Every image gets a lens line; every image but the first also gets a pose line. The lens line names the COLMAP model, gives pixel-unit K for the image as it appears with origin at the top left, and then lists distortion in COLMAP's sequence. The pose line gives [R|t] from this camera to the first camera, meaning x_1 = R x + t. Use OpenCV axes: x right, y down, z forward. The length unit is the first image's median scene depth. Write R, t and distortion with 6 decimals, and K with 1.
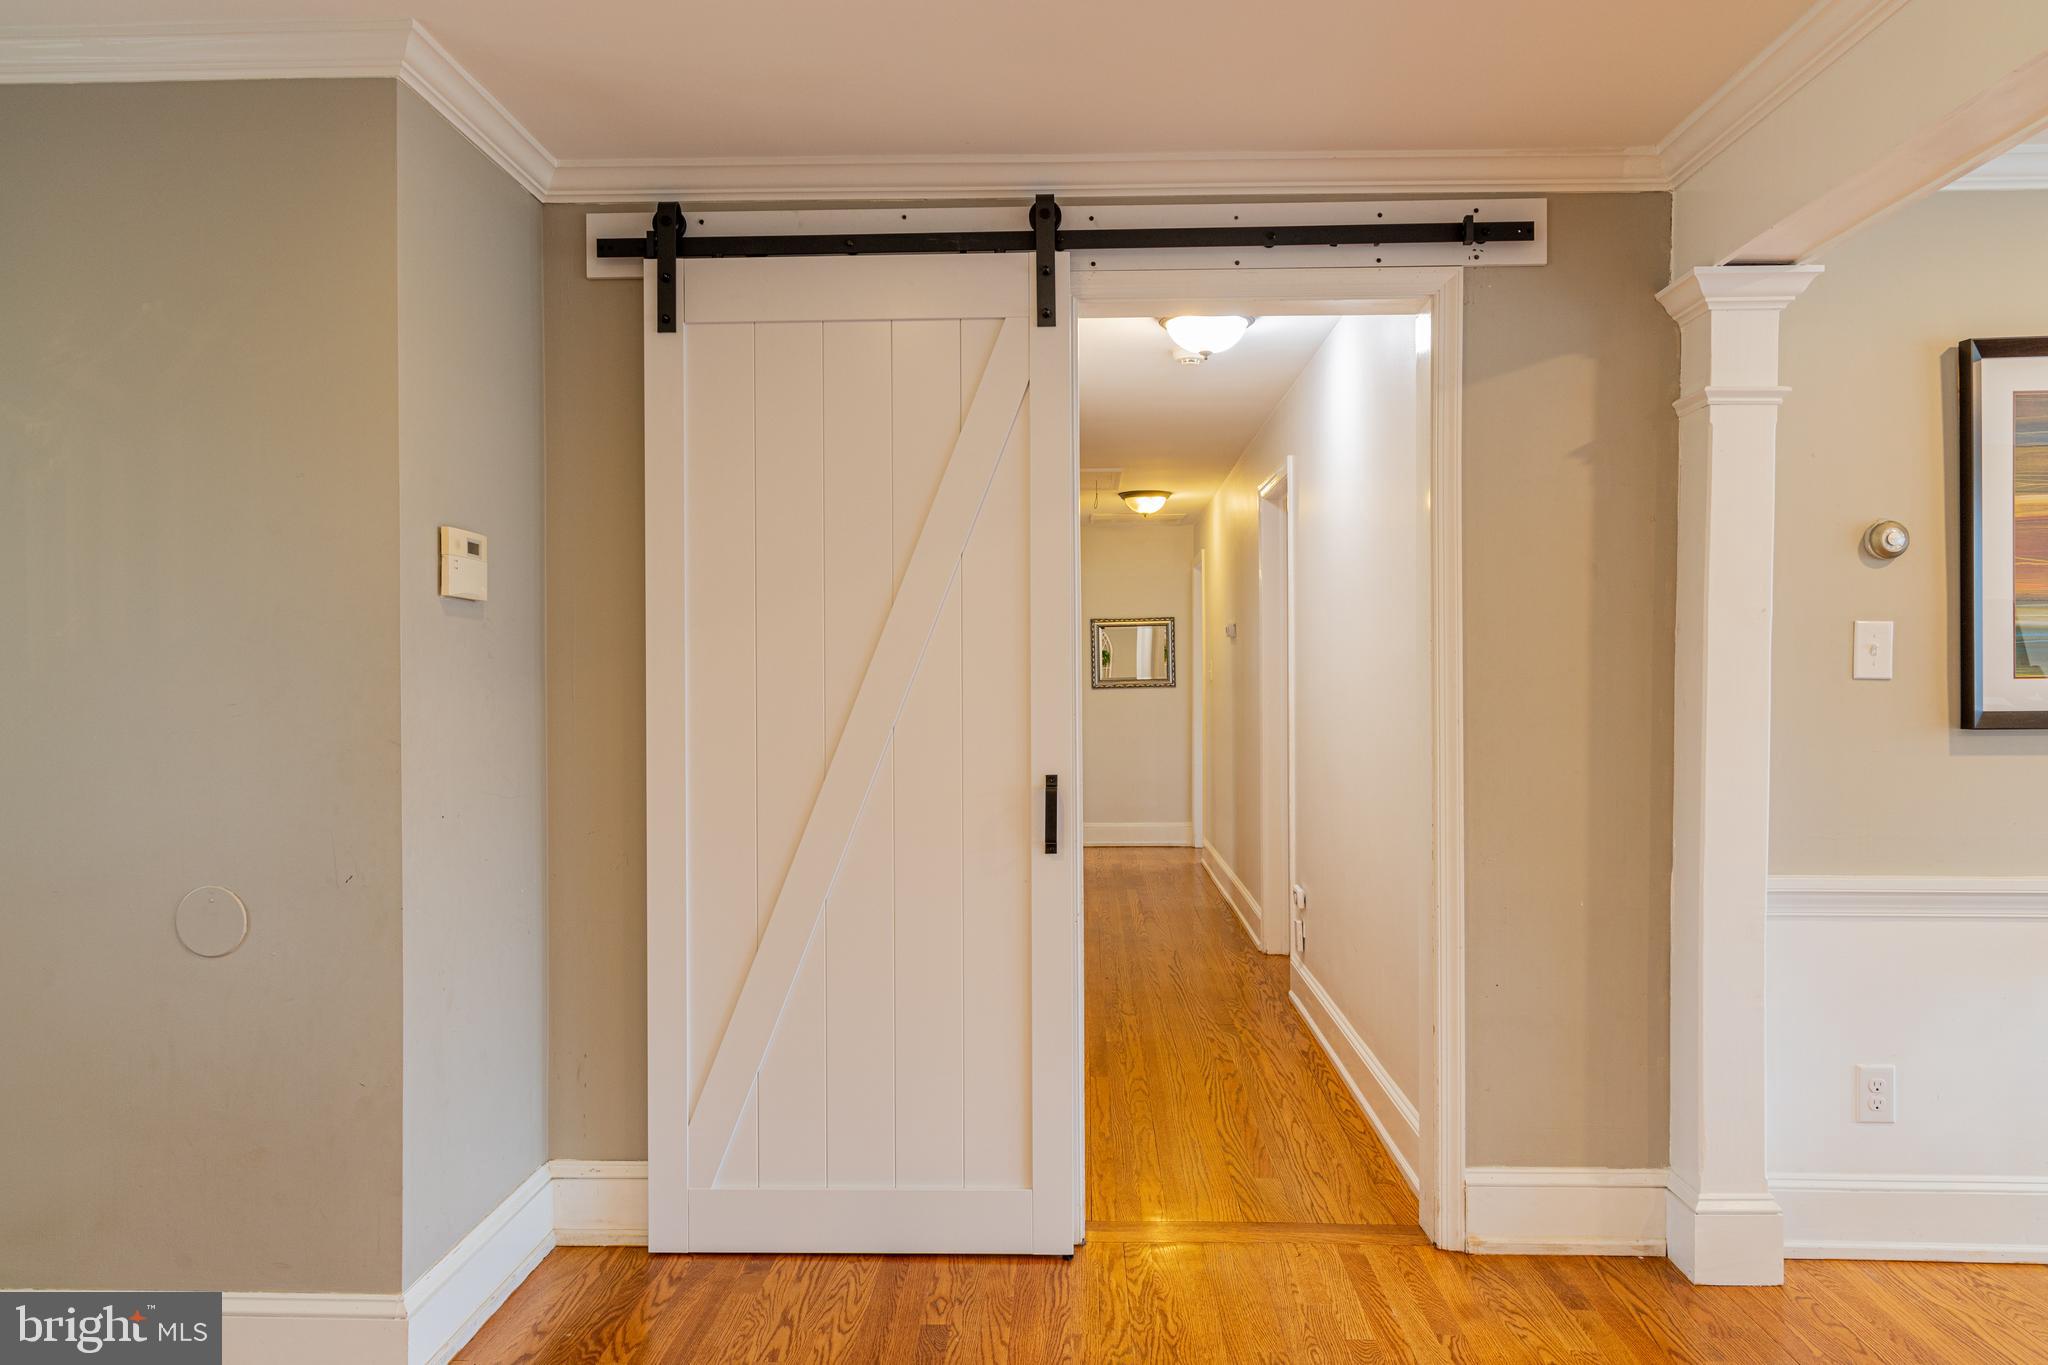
lens RADIAL K [[1452.3, 0, 1024.0], [0, 1452.3, 682.5], [0, 0, 1]] dist [-0.003213, -0.001380]
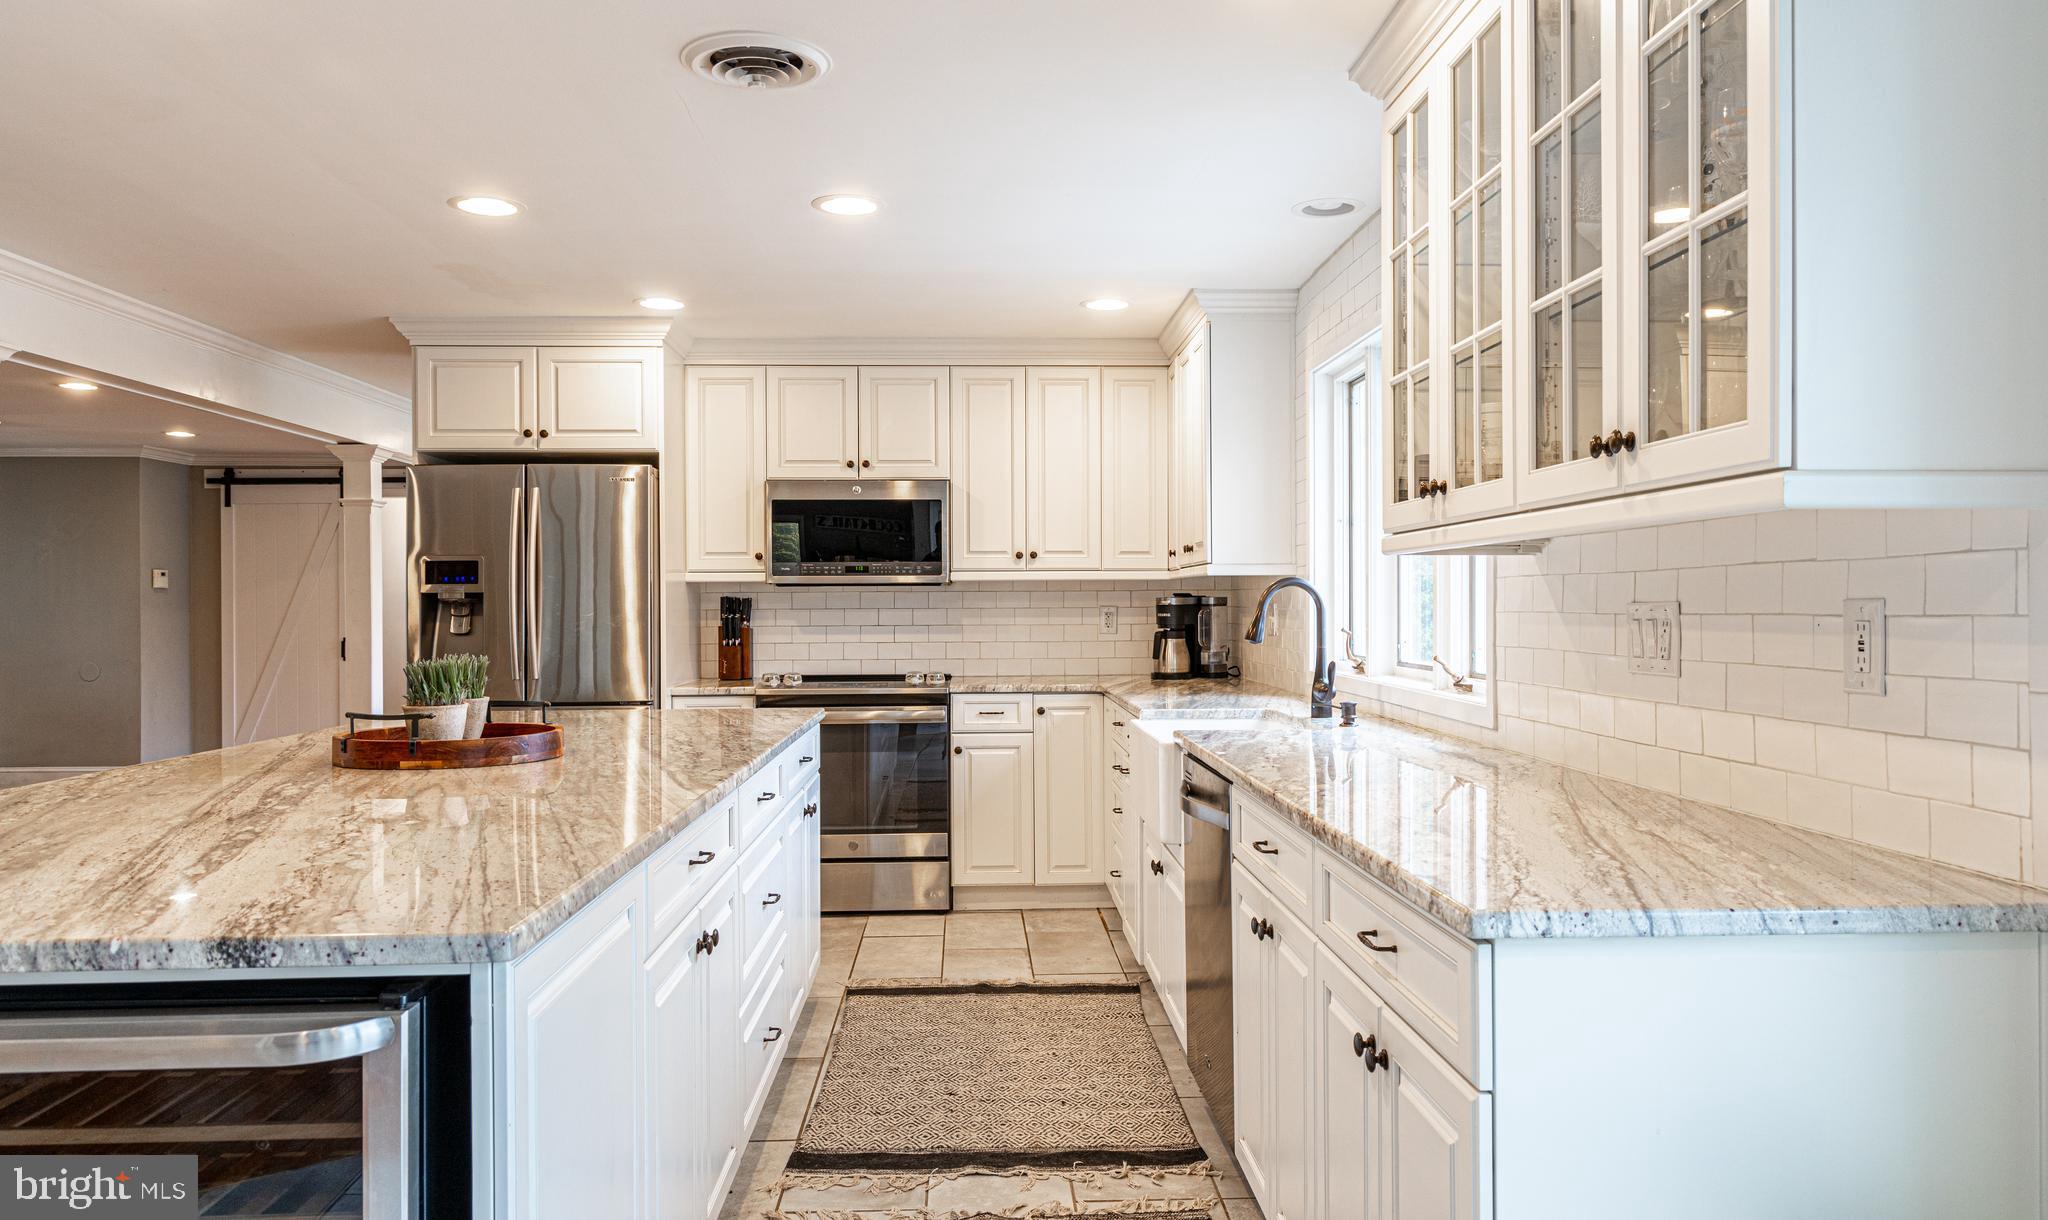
lens RADIAL K [[1454.5, 0, 1024.0], [0, 1454.5, 610.0], [0, 0, 1]] dist [-0.004178, -0.000656]
pose [[0.996384, -0.002324, 0.084933, 1.316645], [0.002331, 0.999997, 0.000013, 0.001678], [-0.084932, 0.000185, 0.996387, -2.530134]]
